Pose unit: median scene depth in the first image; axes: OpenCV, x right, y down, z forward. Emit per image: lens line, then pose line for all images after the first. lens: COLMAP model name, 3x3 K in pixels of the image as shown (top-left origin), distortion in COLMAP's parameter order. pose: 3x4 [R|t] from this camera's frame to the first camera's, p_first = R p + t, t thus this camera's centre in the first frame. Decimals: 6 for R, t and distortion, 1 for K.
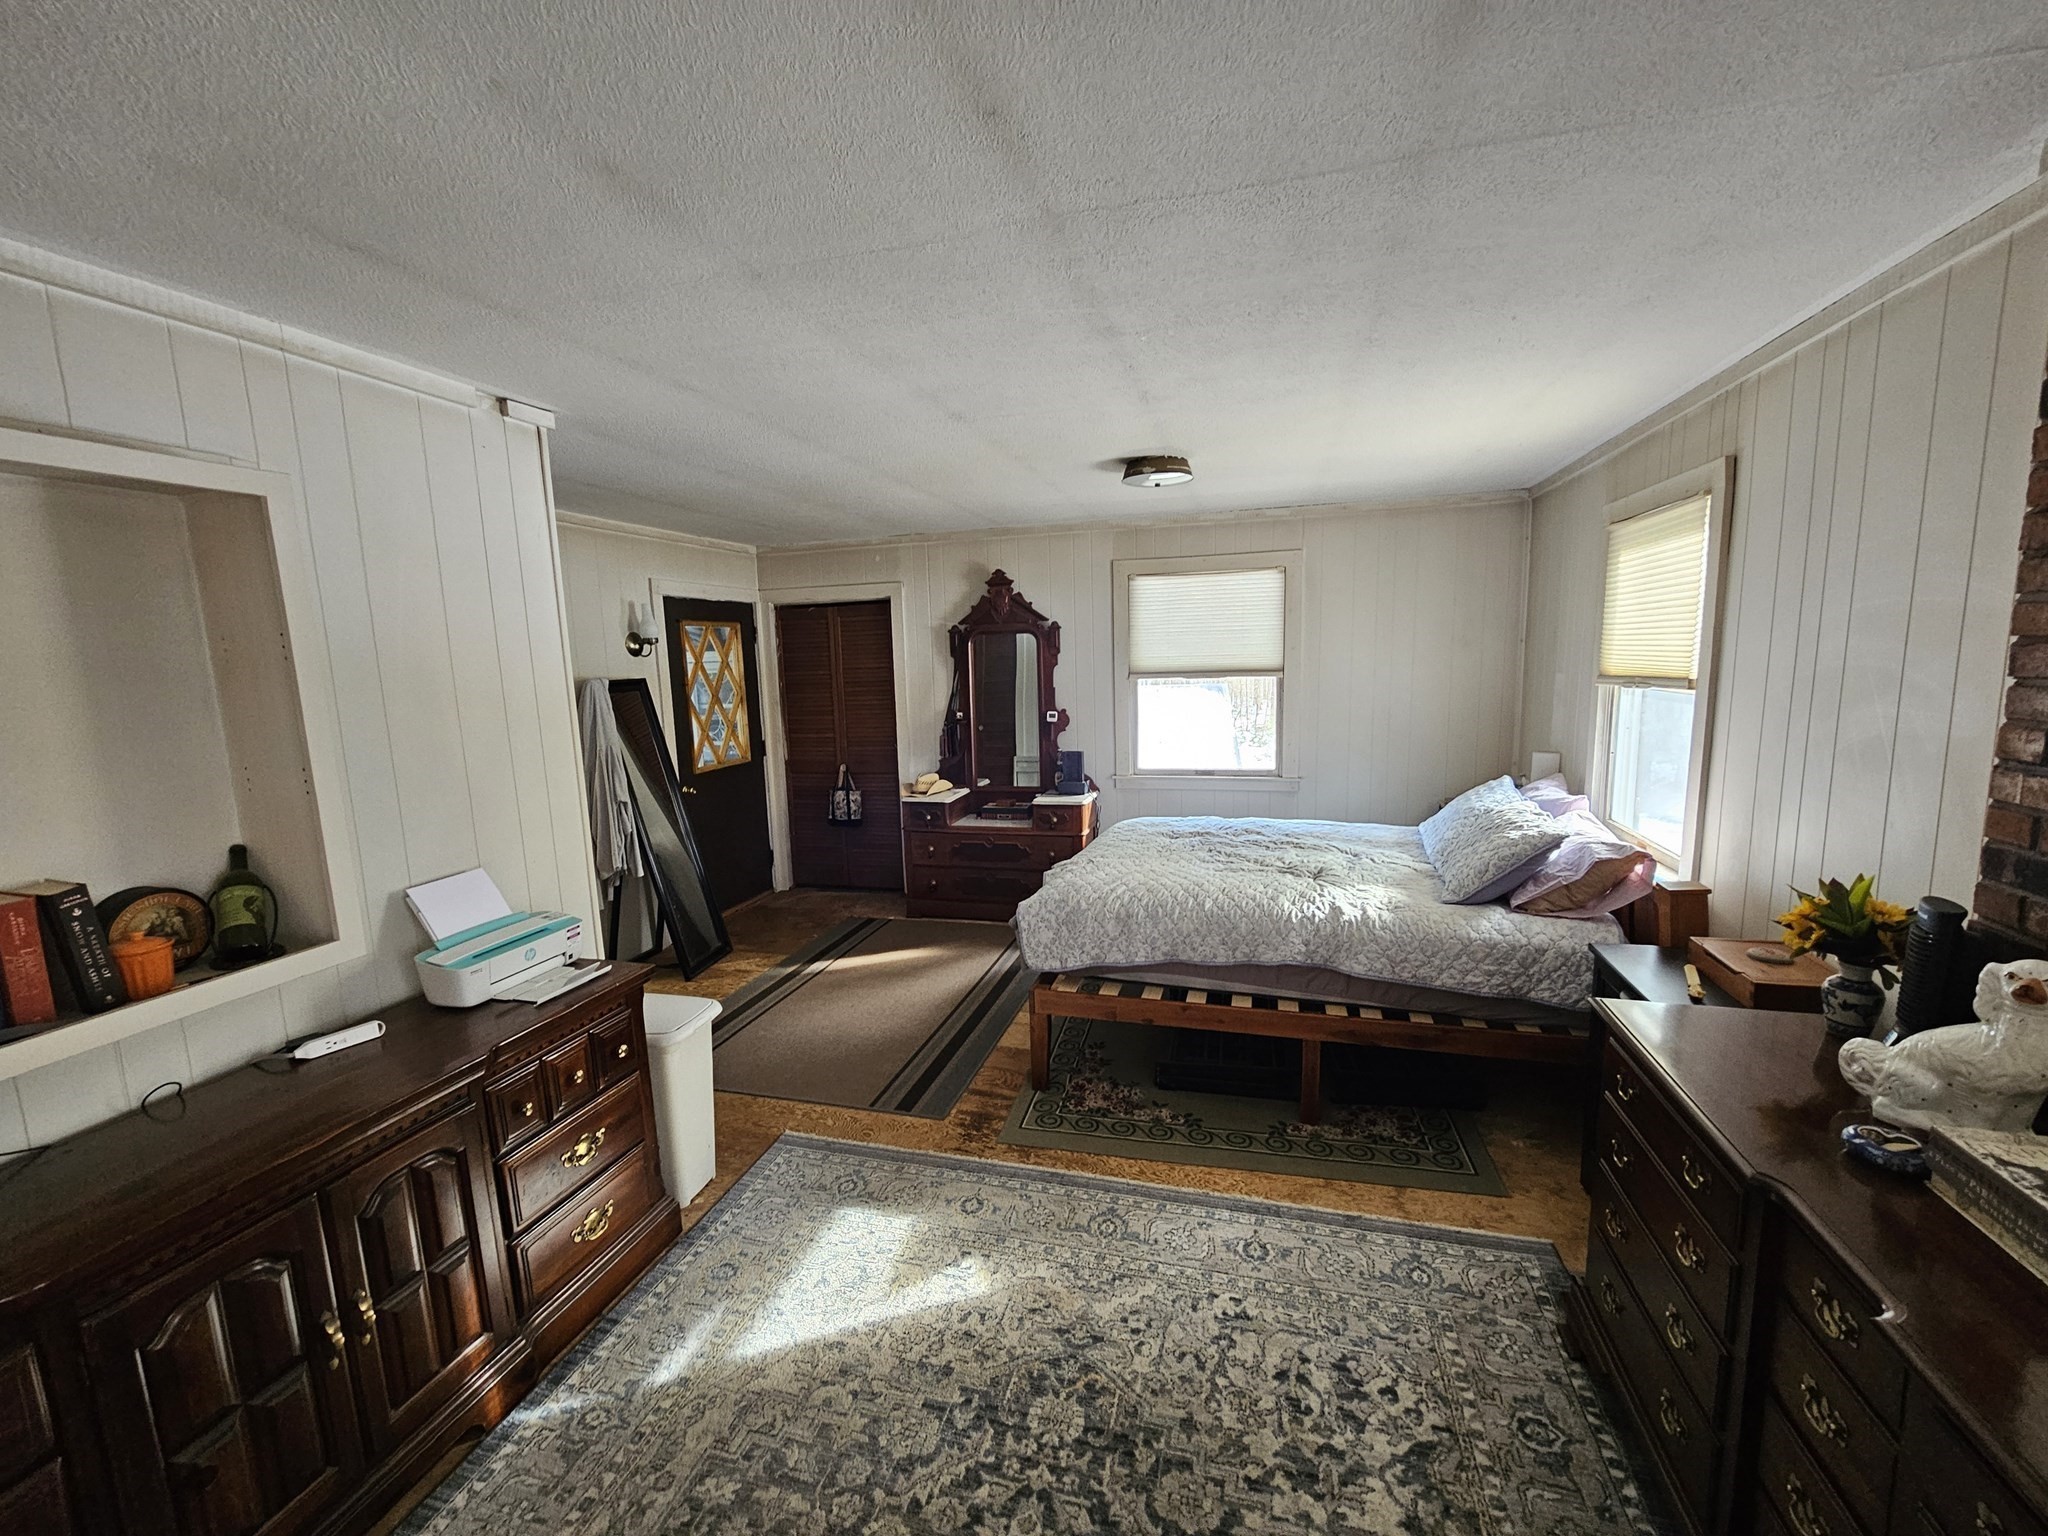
lens RADIAL K [[840.1, 0, 1028.8], [0, 840.1, 780.3], [0, 0, 1]] dist [-0.010208, 0.004912]
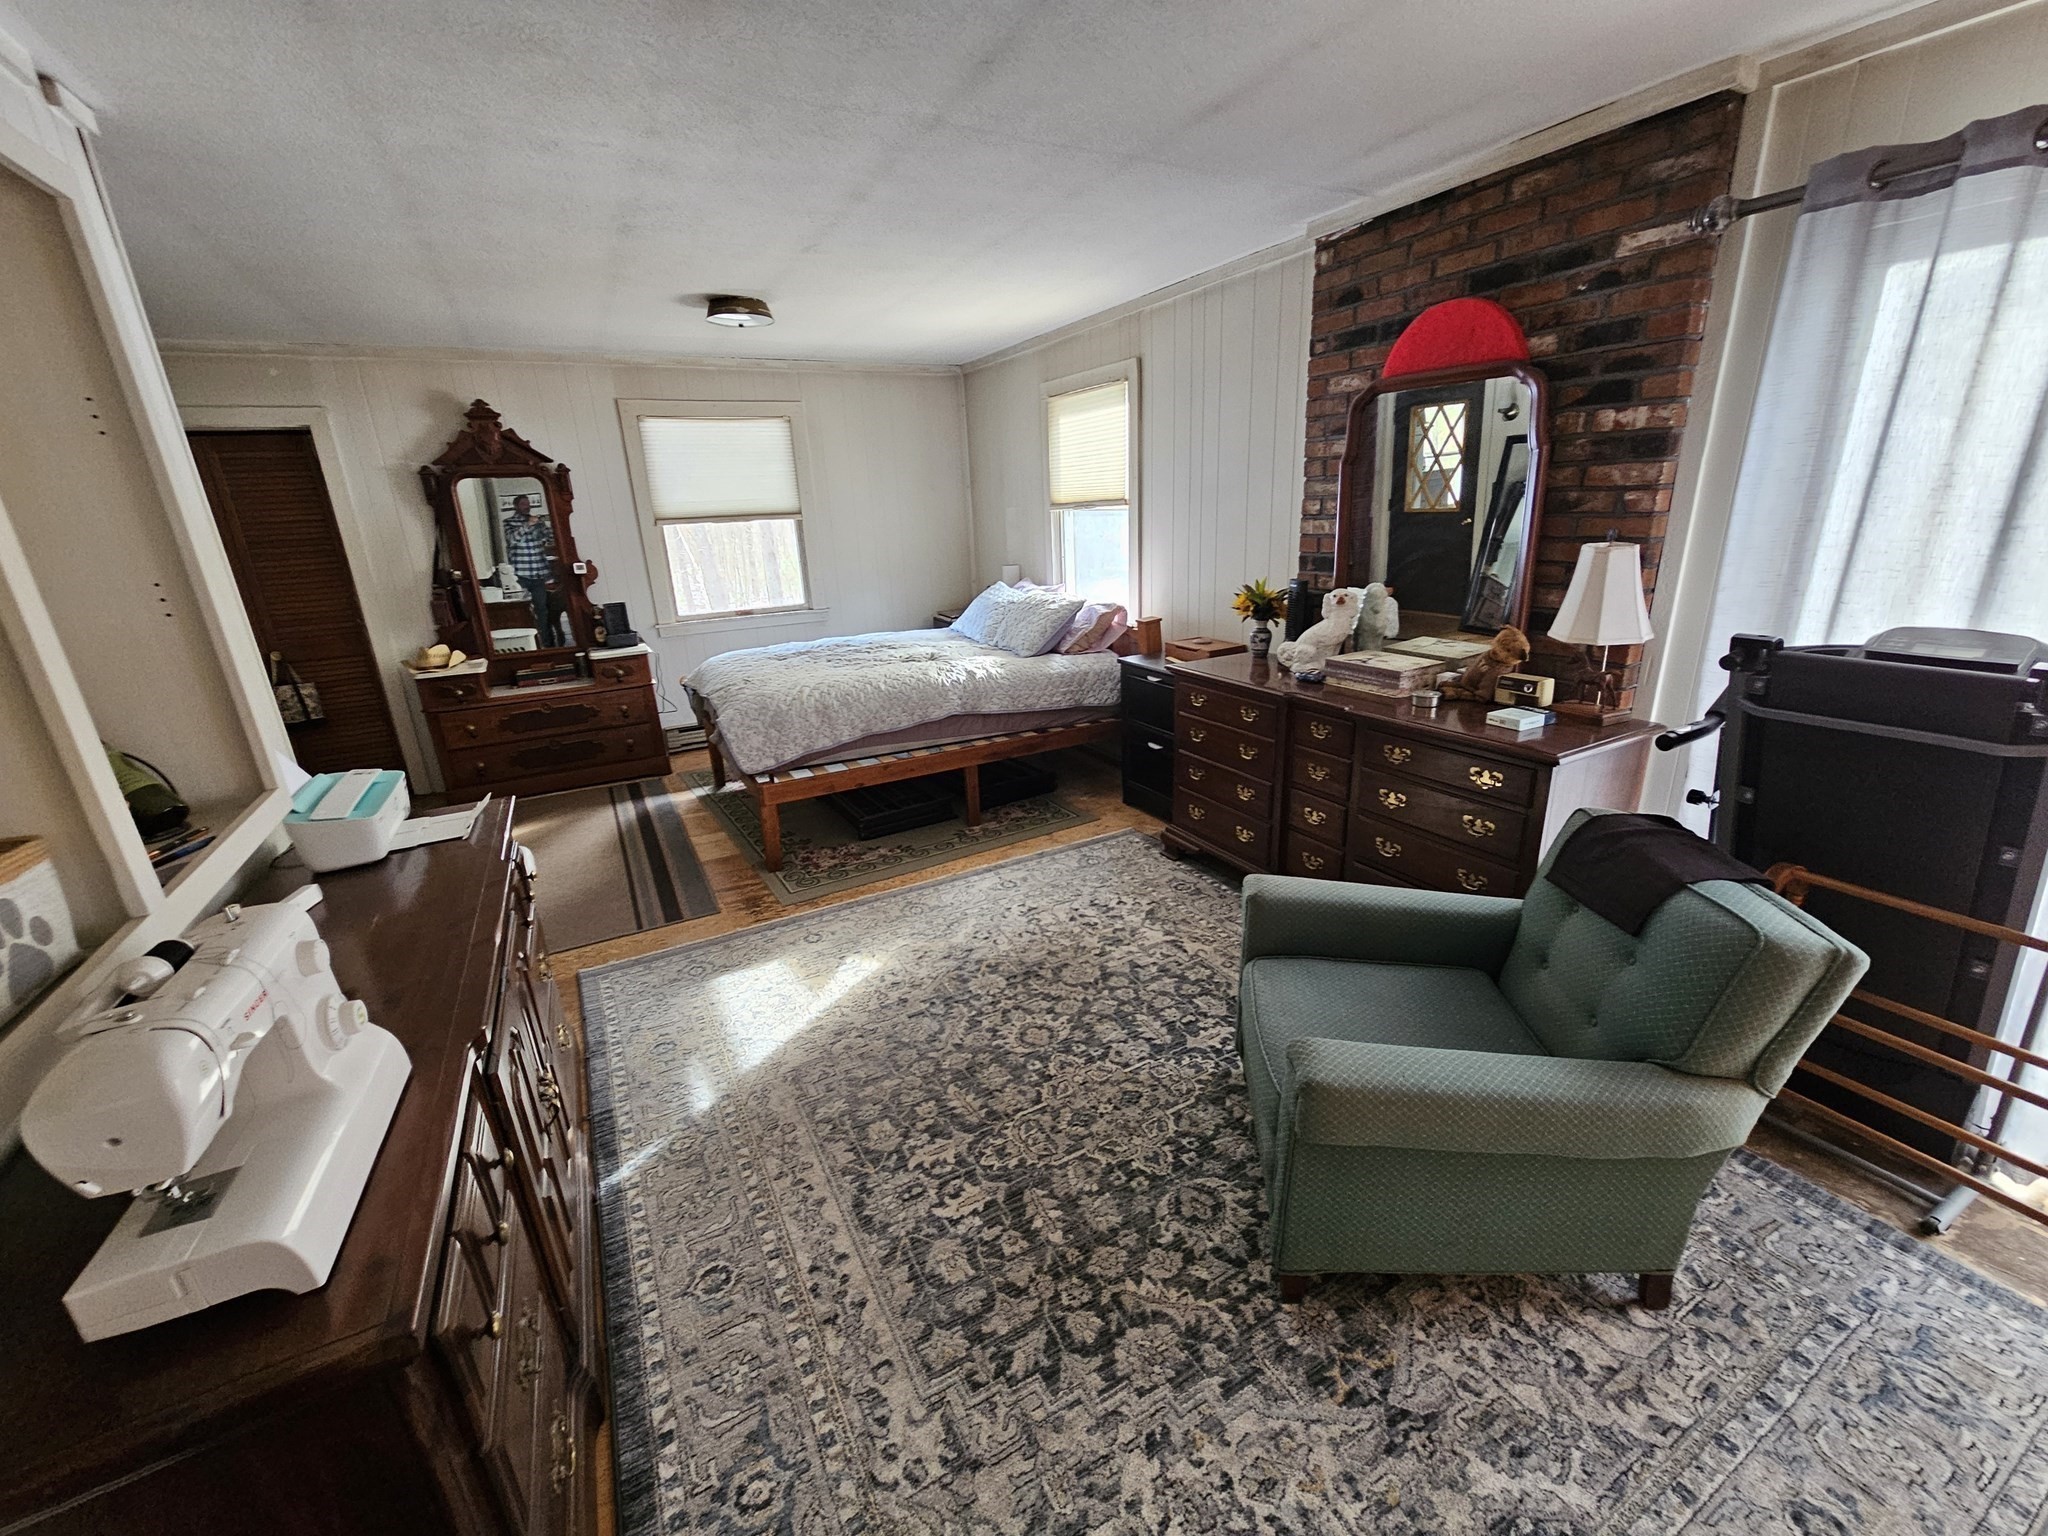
lens RADIAL K [[837.0, 0, 1025.4], [0, 837.0, 780.6], [0, 0, 1]] dist [-0.000921, -0.000420]
pose [[0.713883, -0.223396, 0.663676, -0.536999], [0.126815, 0.973322, 0.191215, 0.074839], [-0.688686, -0.052341, 0.723168, -0.084009]]
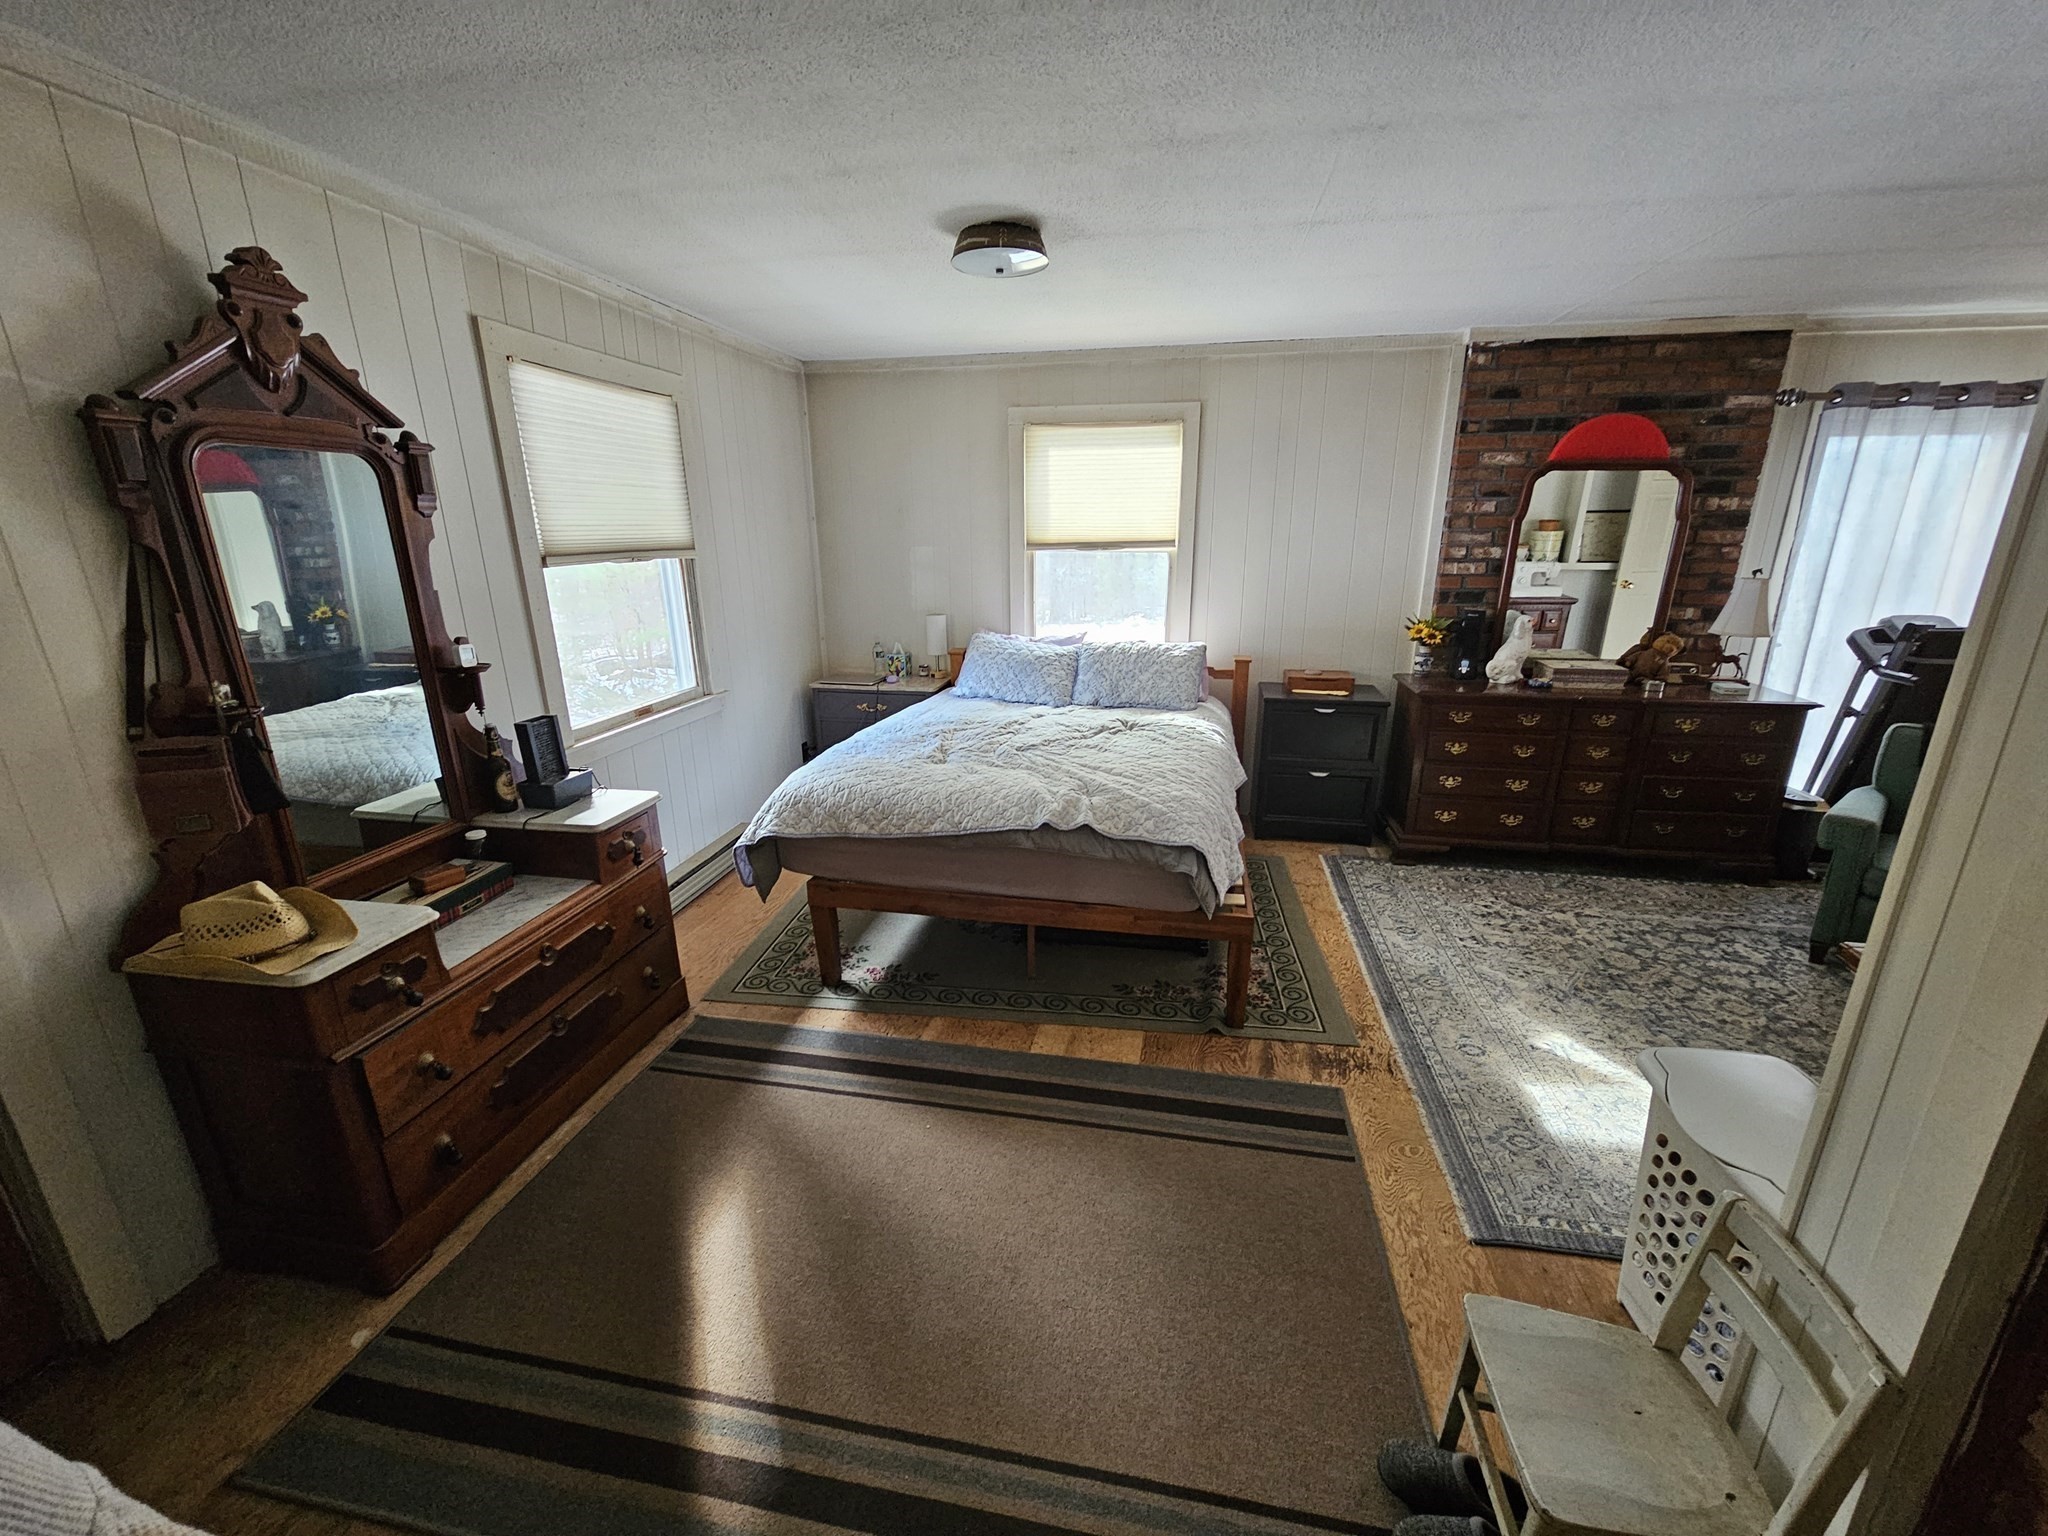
lens RADIAL K [[837.0, 0, 1025.4], [0, 837.0, 780.6], [0, 0, 1]] dist [-0.000921, -0.000420]
pose [[-0.088909, -0.262356, 0.960866, -0.815178], [0.159027, 0.948573, 0.273715, -0.159129], [-0.983263, 0.177140, -0.042615, 1.344119]]
